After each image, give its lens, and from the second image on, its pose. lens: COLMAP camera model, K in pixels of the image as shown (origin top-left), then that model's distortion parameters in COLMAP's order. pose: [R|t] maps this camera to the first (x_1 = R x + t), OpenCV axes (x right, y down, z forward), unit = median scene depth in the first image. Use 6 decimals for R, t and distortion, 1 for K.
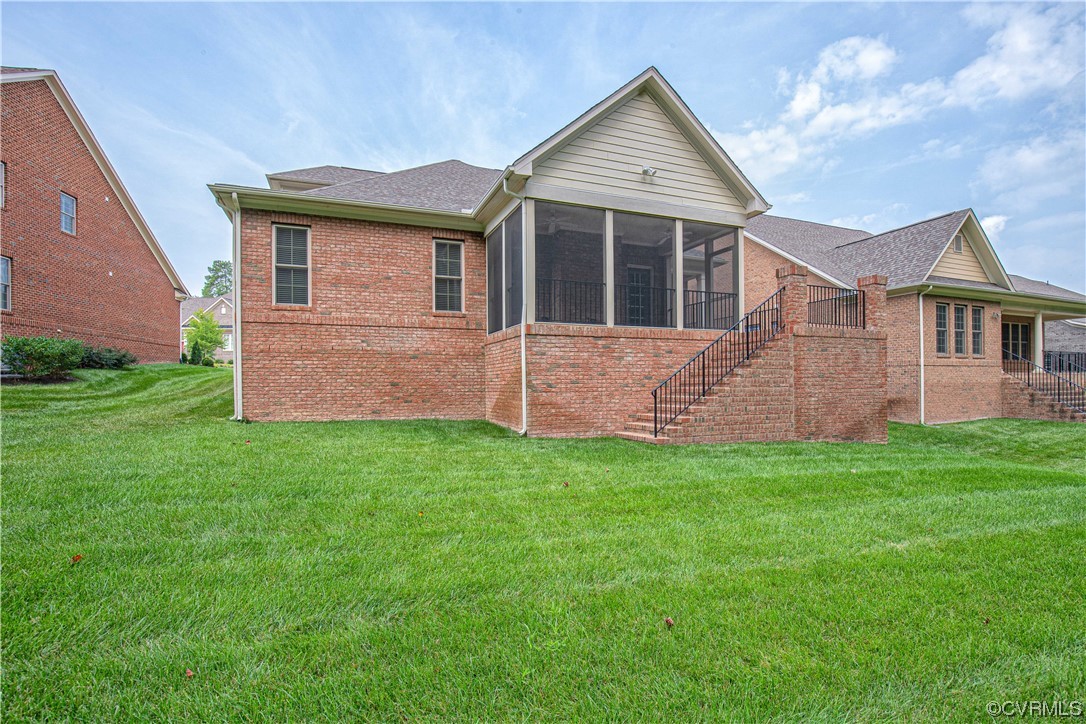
lens RADIAL K [[489.0, 0, 505.2], [0, 489.0, 383.4], [0, 0, 1]] dist [-0.015188, 0.001079]
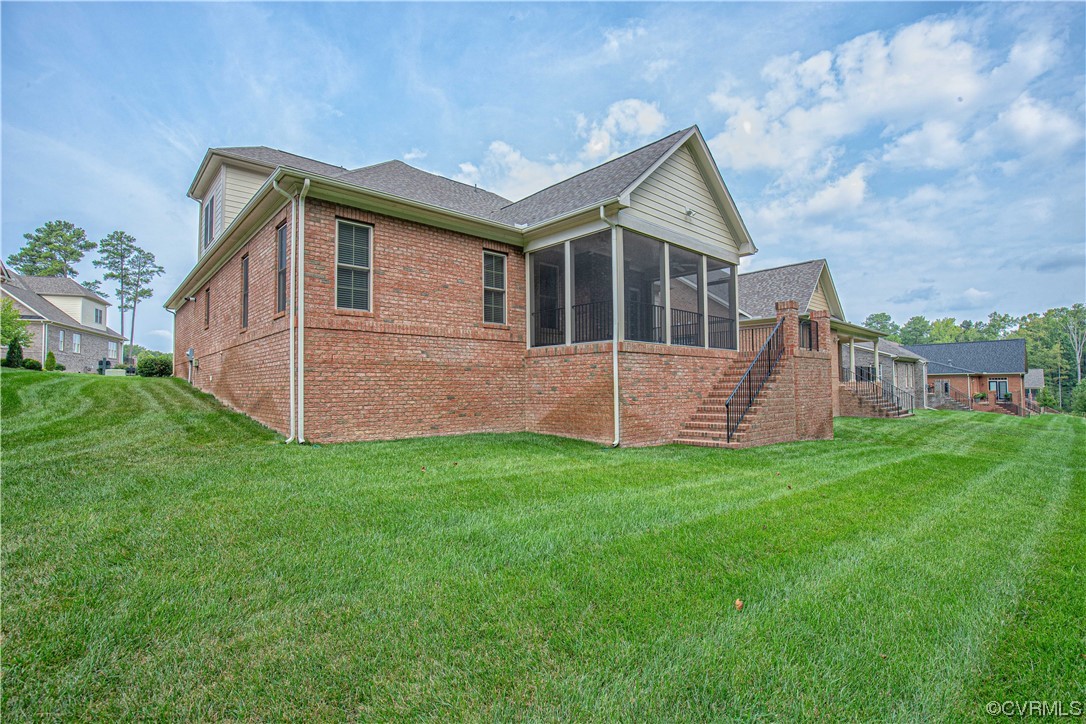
lens RADIAL K [[489.0, 0, 496.3], [0, 489.0, 365.2], [0, 0, 1]] dist [-0.015188, 0.001079]
pose [[0.939433, 0.012449, 0.342507, -0.488898], [0.002674, 0.999043, -0.043648, -0.020363], [-0.342723, 0.041920, 0.938501, 0.076419]]
